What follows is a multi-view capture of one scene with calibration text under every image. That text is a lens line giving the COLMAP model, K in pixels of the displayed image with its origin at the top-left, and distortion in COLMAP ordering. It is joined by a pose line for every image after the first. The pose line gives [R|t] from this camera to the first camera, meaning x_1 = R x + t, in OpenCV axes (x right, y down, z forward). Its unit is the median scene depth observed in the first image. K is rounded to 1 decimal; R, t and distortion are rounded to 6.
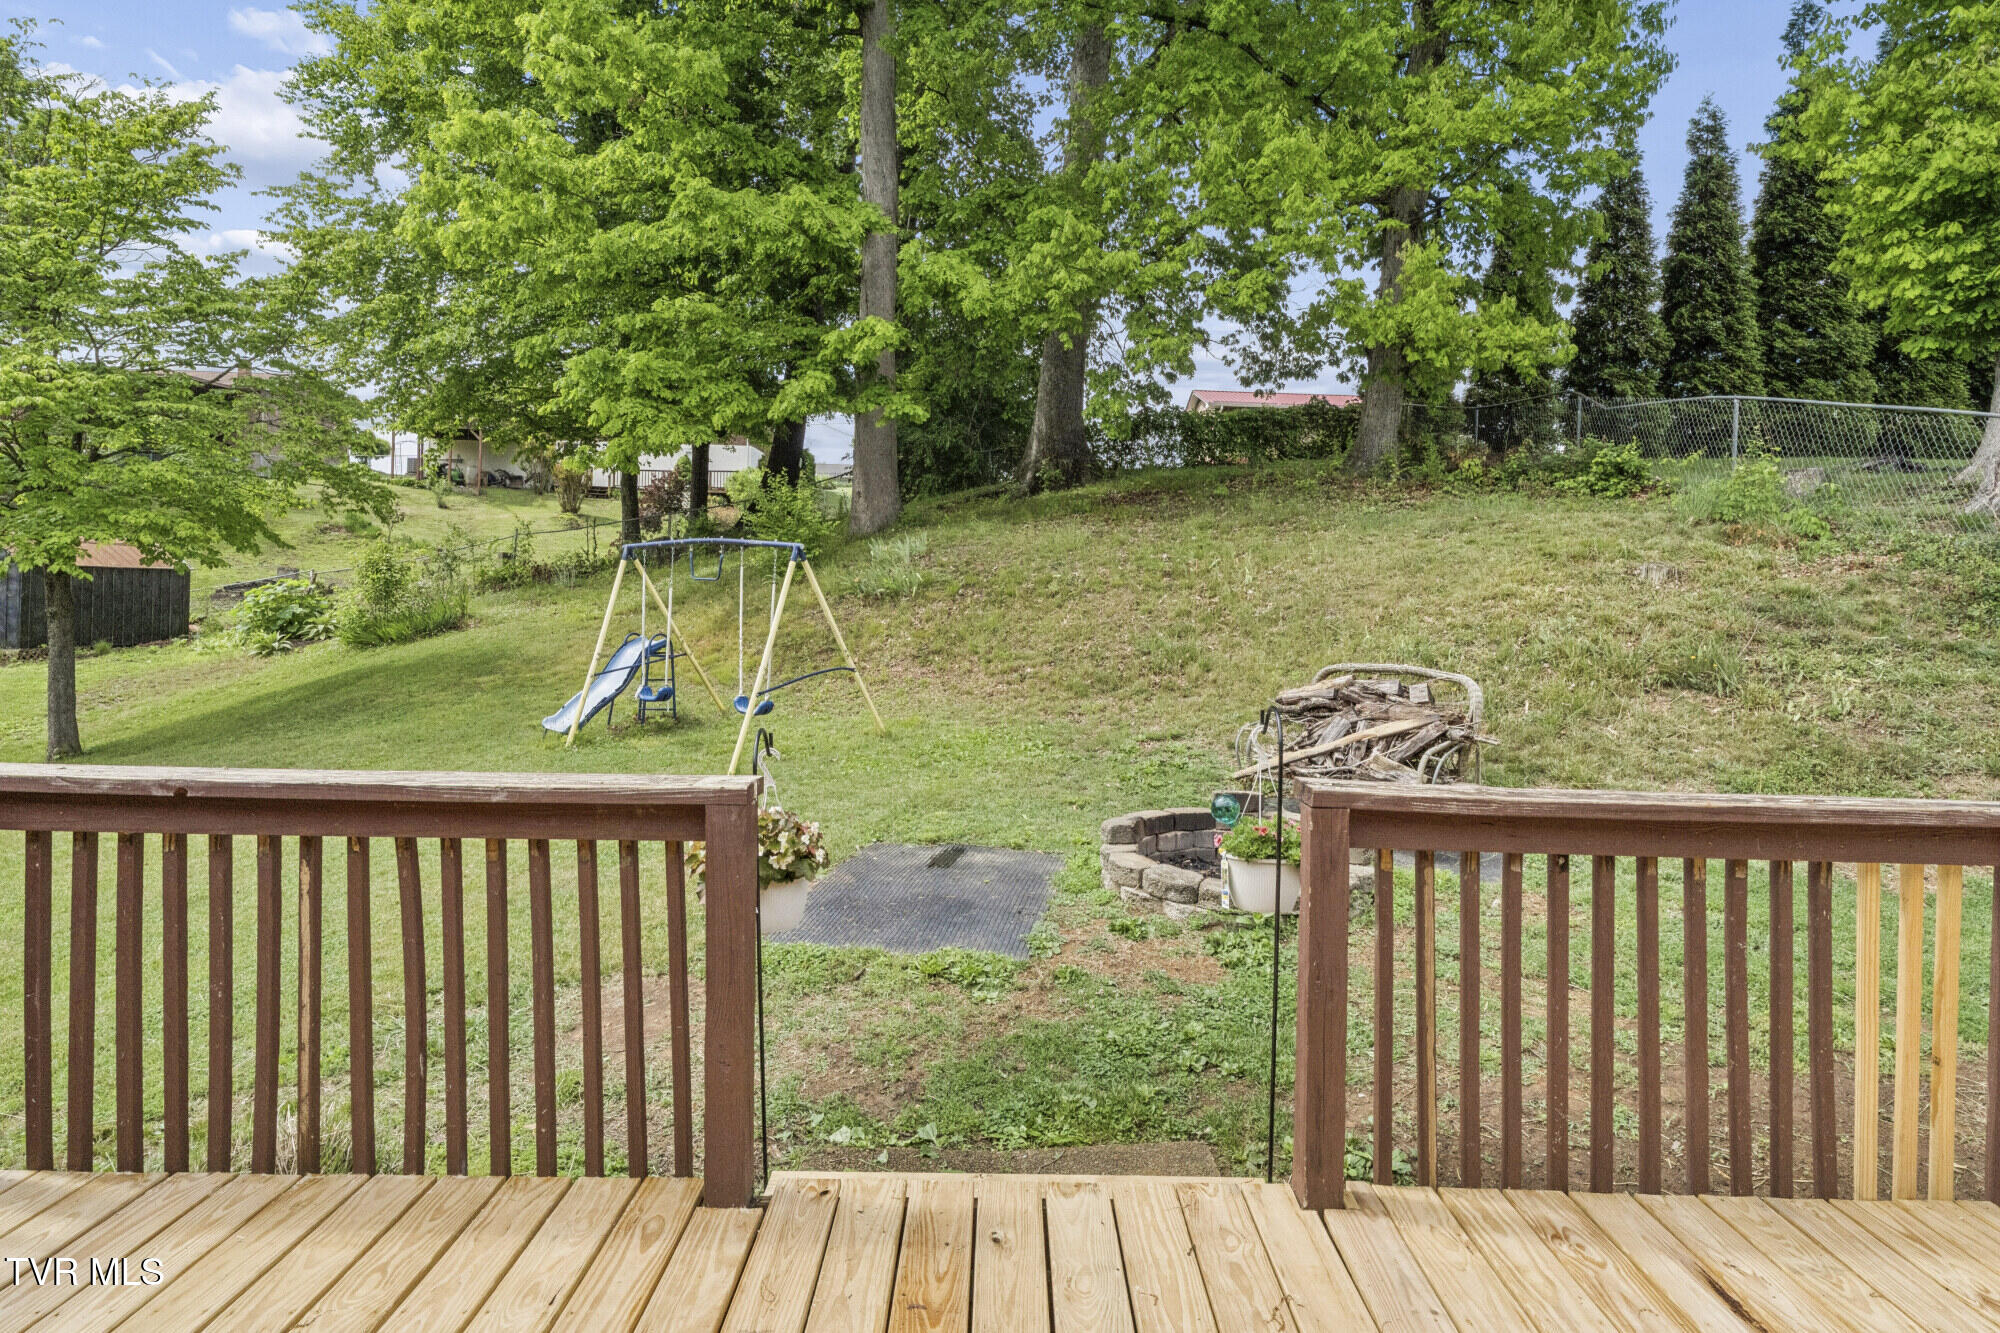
lens RADIAL K [[1089.9, 0, 1006.4], [0, 1089.9, 581.3], [0, 0, 1]] dist [-0.003150, 0.000545]
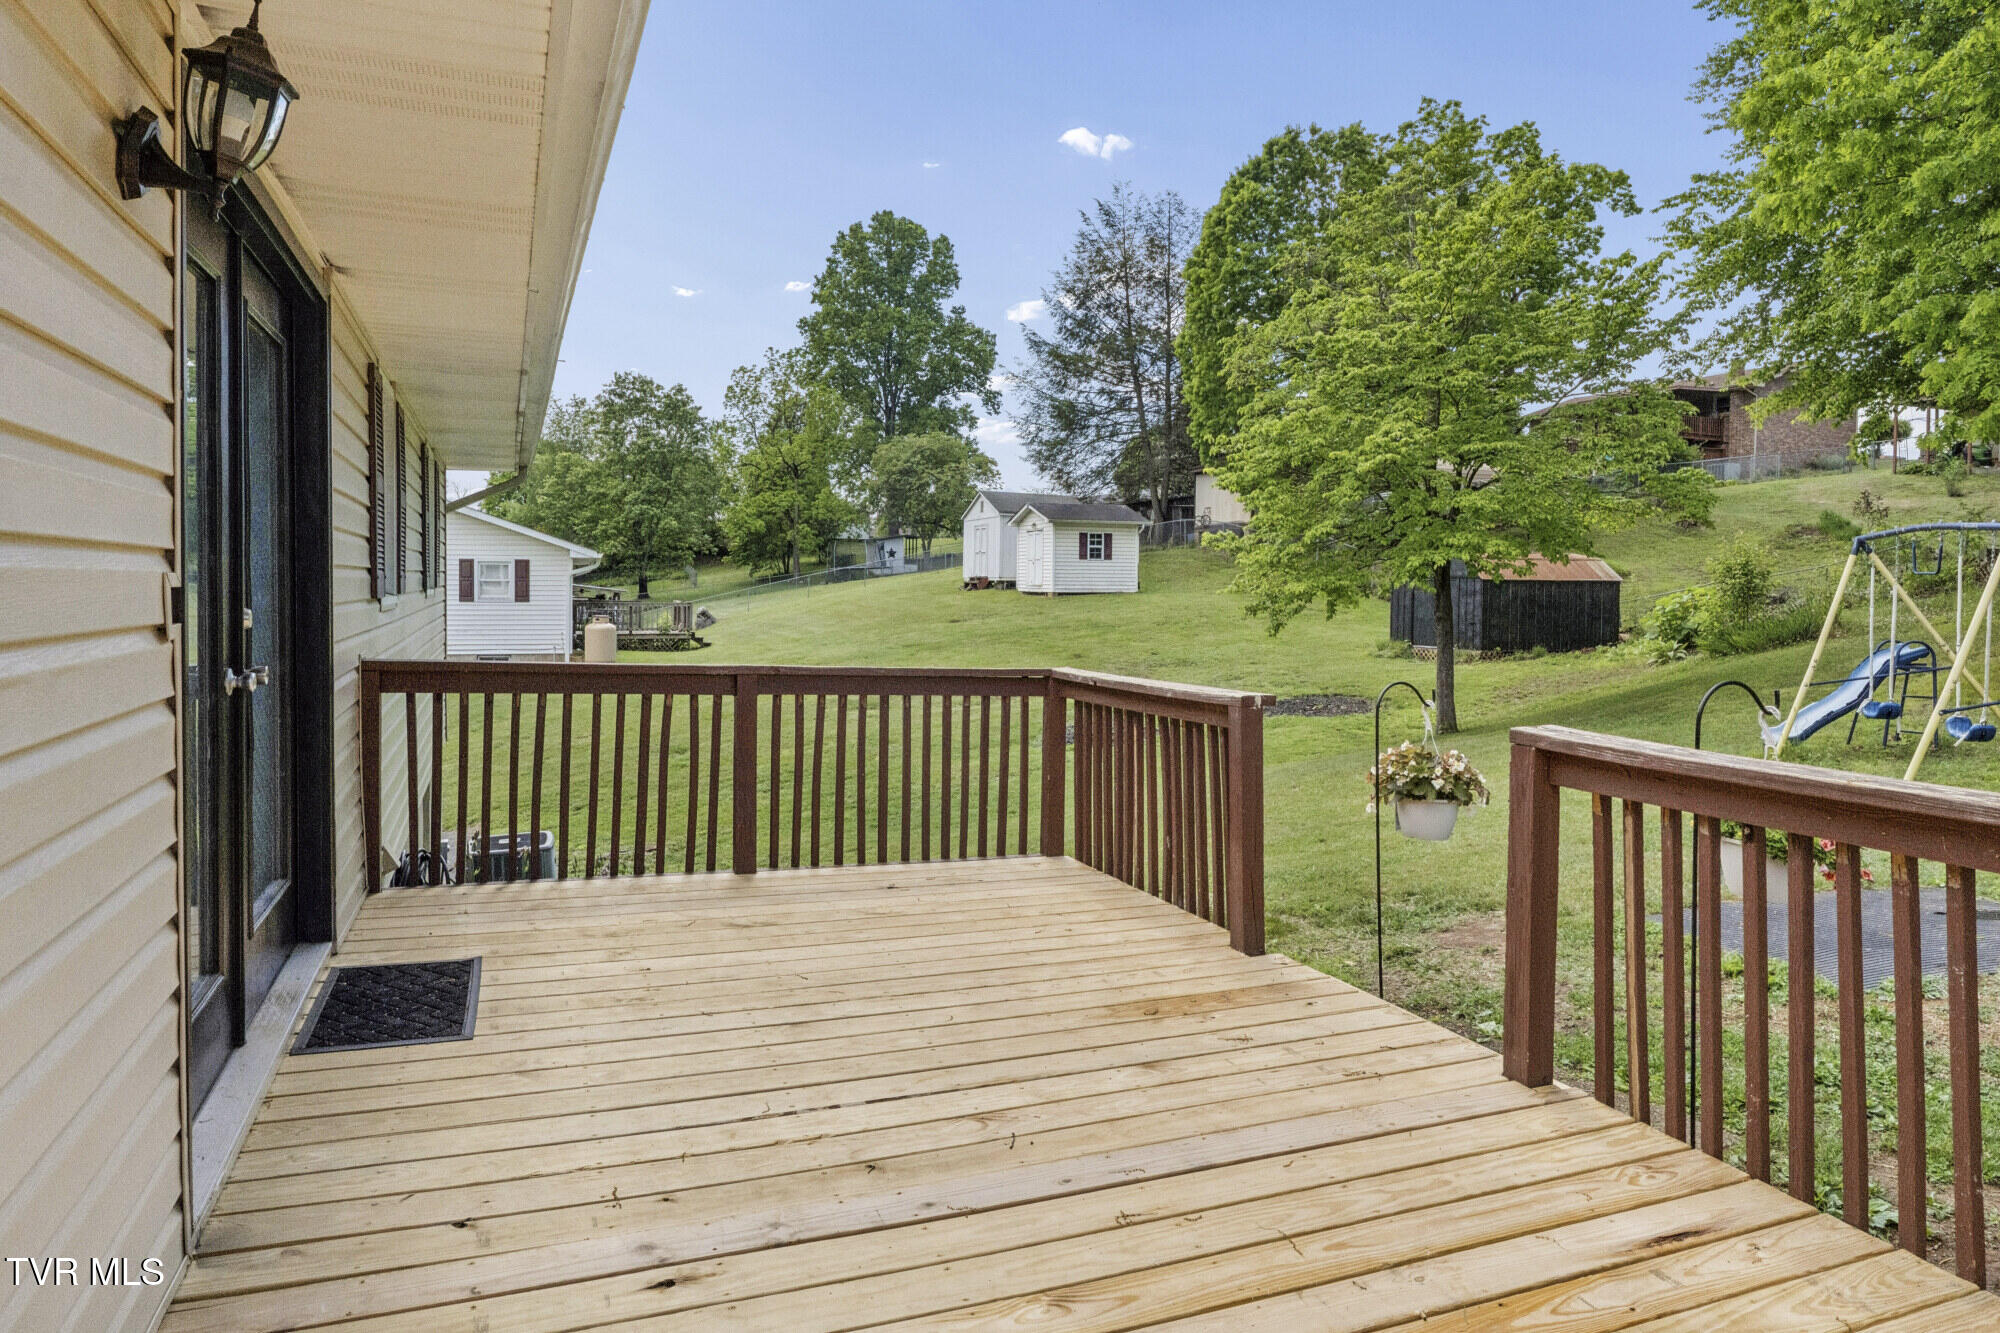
lens RADIAL K [[1238.8, 0, 1012.9], [0, 1238.8, 580.8], [0, 0, 1]] dist [-0.001562, -0.000766]
pose [[0.386120, -0.026434, -0.922070, 0.151001], [0.018368, 0.999611, -0.020965, 0.004108], [0.922265, -0.008841, 0.386456, -0.004845]]
